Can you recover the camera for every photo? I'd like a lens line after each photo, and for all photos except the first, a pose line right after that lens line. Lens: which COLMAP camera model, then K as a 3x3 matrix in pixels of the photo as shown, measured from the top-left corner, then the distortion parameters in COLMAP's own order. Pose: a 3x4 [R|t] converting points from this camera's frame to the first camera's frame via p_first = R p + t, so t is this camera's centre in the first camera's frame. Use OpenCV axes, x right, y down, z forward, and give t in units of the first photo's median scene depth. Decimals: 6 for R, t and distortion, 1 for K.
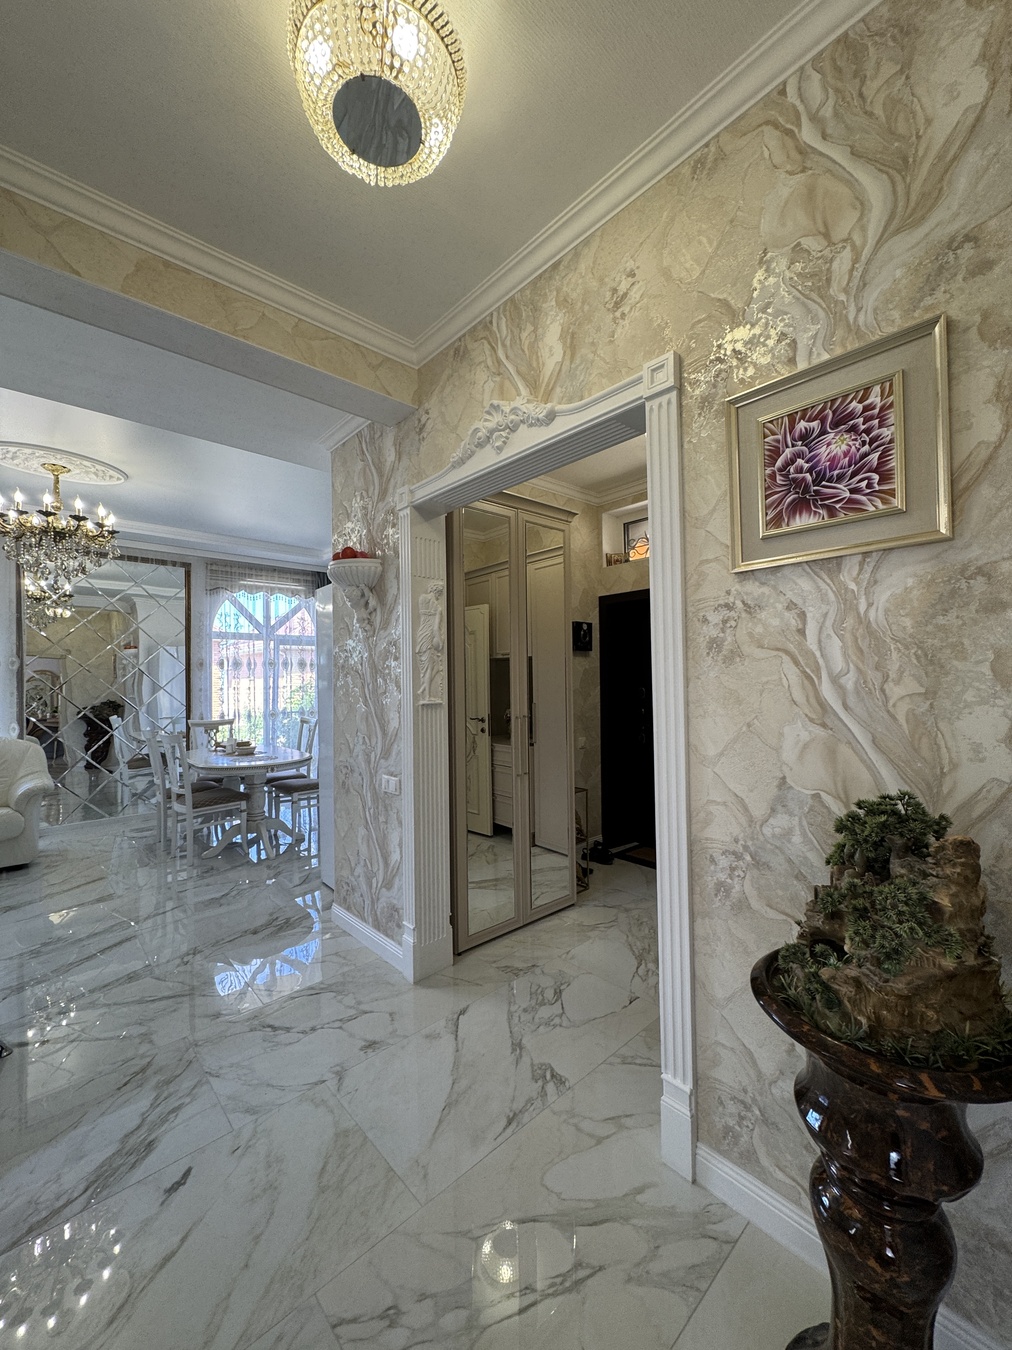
lens RADIAL K [[537.7, 0, 506.0], [0, 537.7, 674.4], [0, 0, 1]] dist [-0.003484, 0.000931]
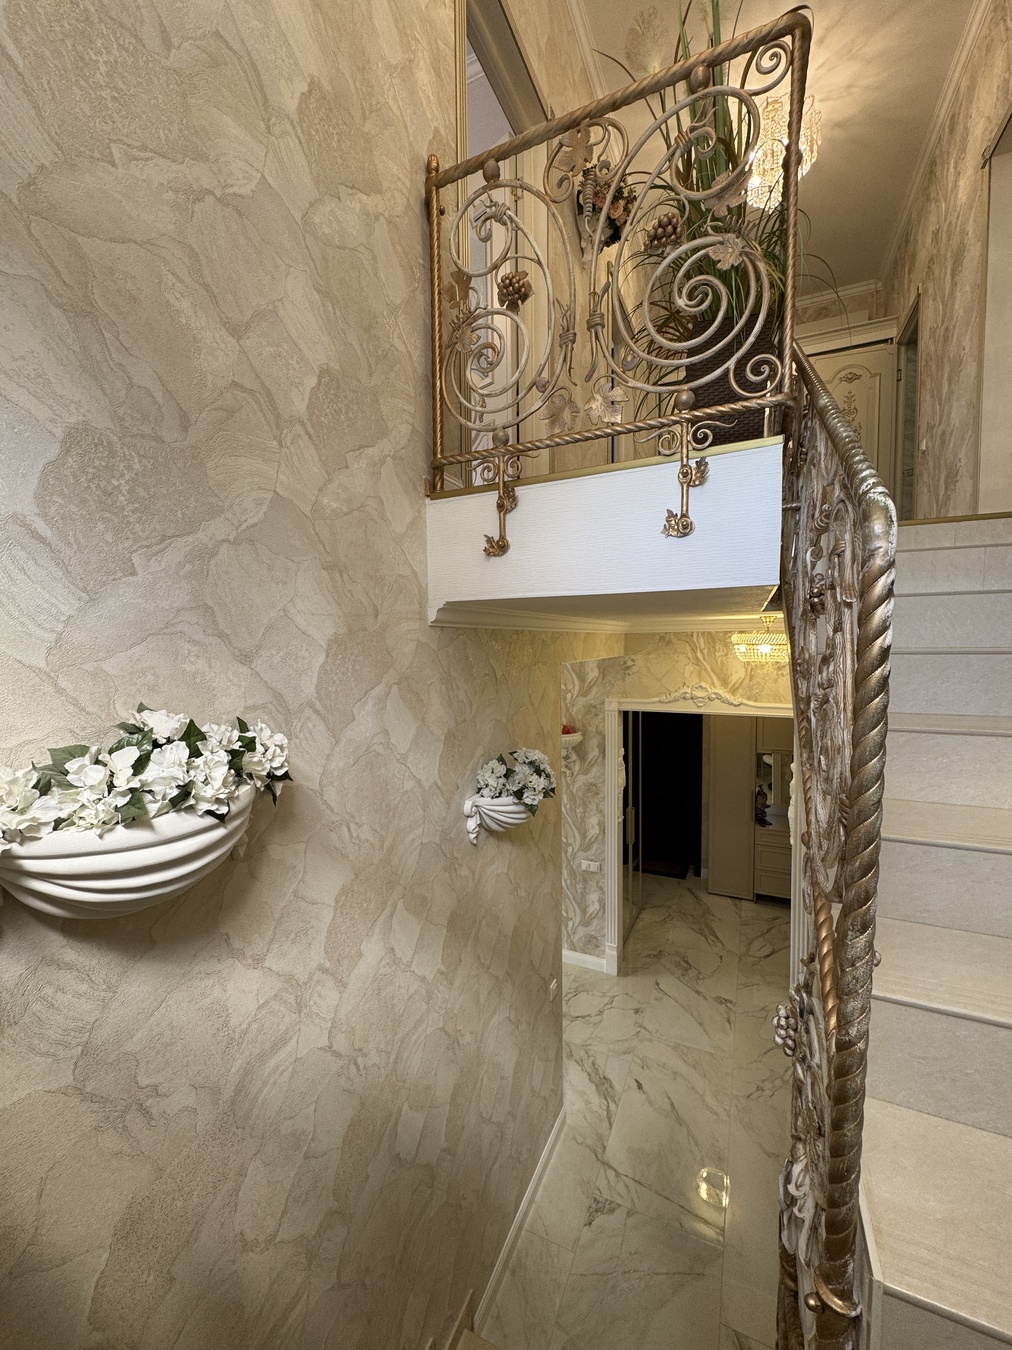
lens RADIAL K [[537.7, 0, 506.0], [0, 537.7, 674.4], [0, 0, 1]] dist [-0.003484, 0.000931]
pose [[0.923789, -0.024320, 0.382129, -1.539402], [-0.000682, 0.997875, 0.065157, -0.715258], [-0.382902, -0.060452, 0.921809, -0.589154]]
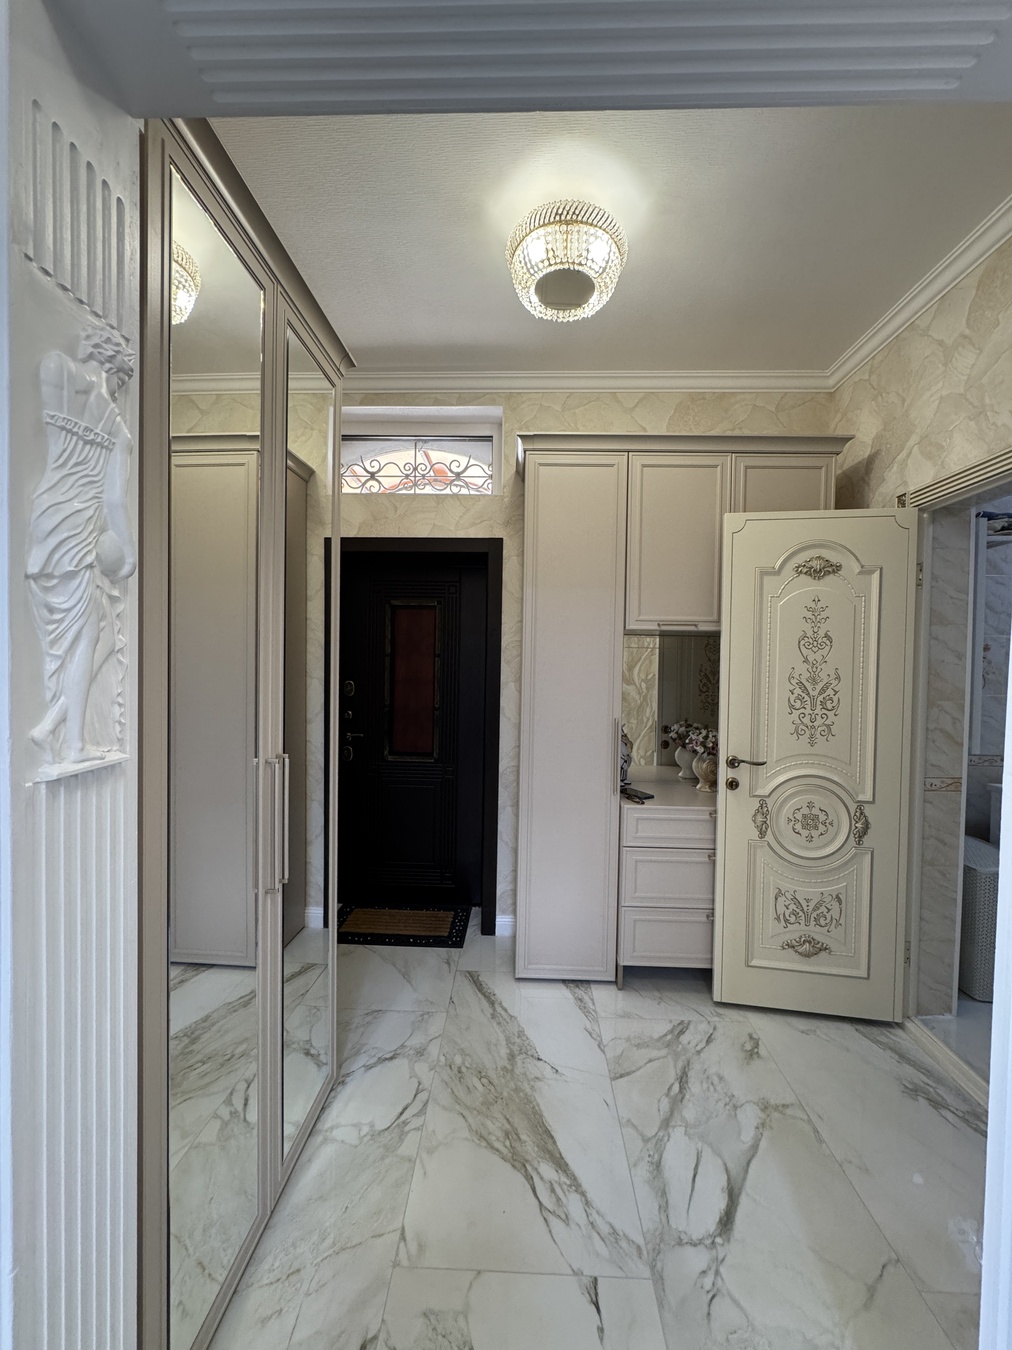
lens RADIAL K [[537.7, 0, 506.0], [0, 537.7, 674.4], [0, 0, 1]] dist [-0.003484, 0.000931]
pose [[0.698940, 0.008433, 0.715130, -0.251324], [-0.031964, 0.999300, 0.019456, -0.008155], [-0.714465, -0.036457, 0.698721, 0.887544]]
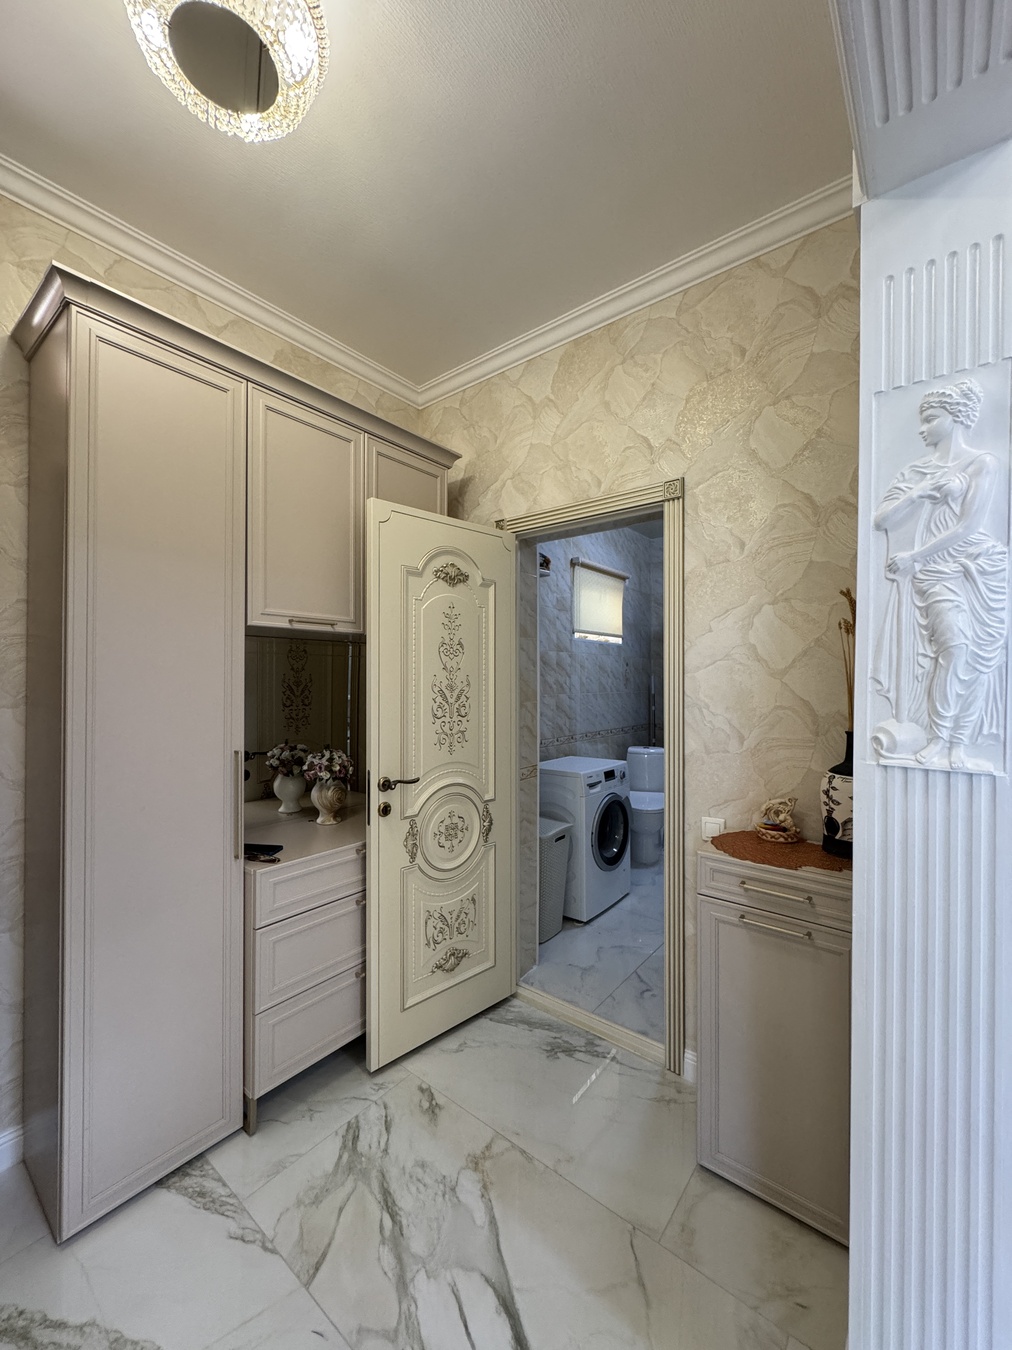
lens RADIAL K [[537.7, 0, 506.0], [0, 537.7, 674.4], [0, 0, 1]] dist [-0.003484, 0.000931]
pose [[-0.150832, 0.020113, 0.988355, -0.114647], [-0.008561, 0.999729, -0.021651, 0.001282], [-0.988522, -0.011726, -0.150619, 1.274140]]
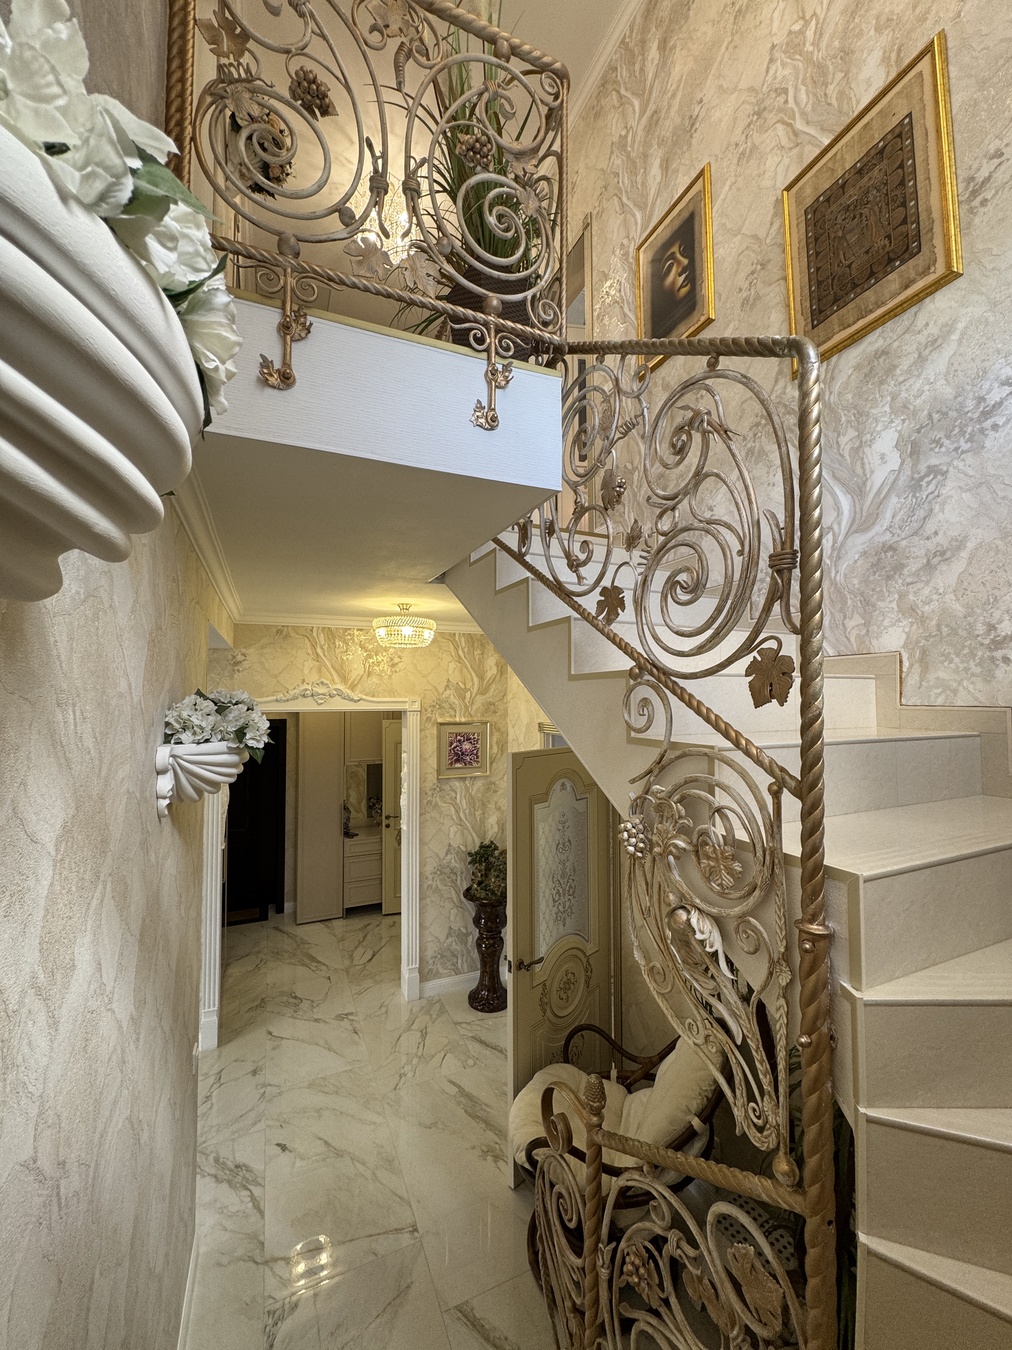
lens RADIAL K [[537.7, 0, 506.0], [0, 537.7, 674.4], [0, 0, 1]] dist [-0.003484, 0.000931]
pose [[0.324464, 0.049201, 0.944618, -1.735801], [-0.008413, 0.998757, -0.049131, -0.466578], [-0.945861, 0.007994, 0.324474, -0.265764]]
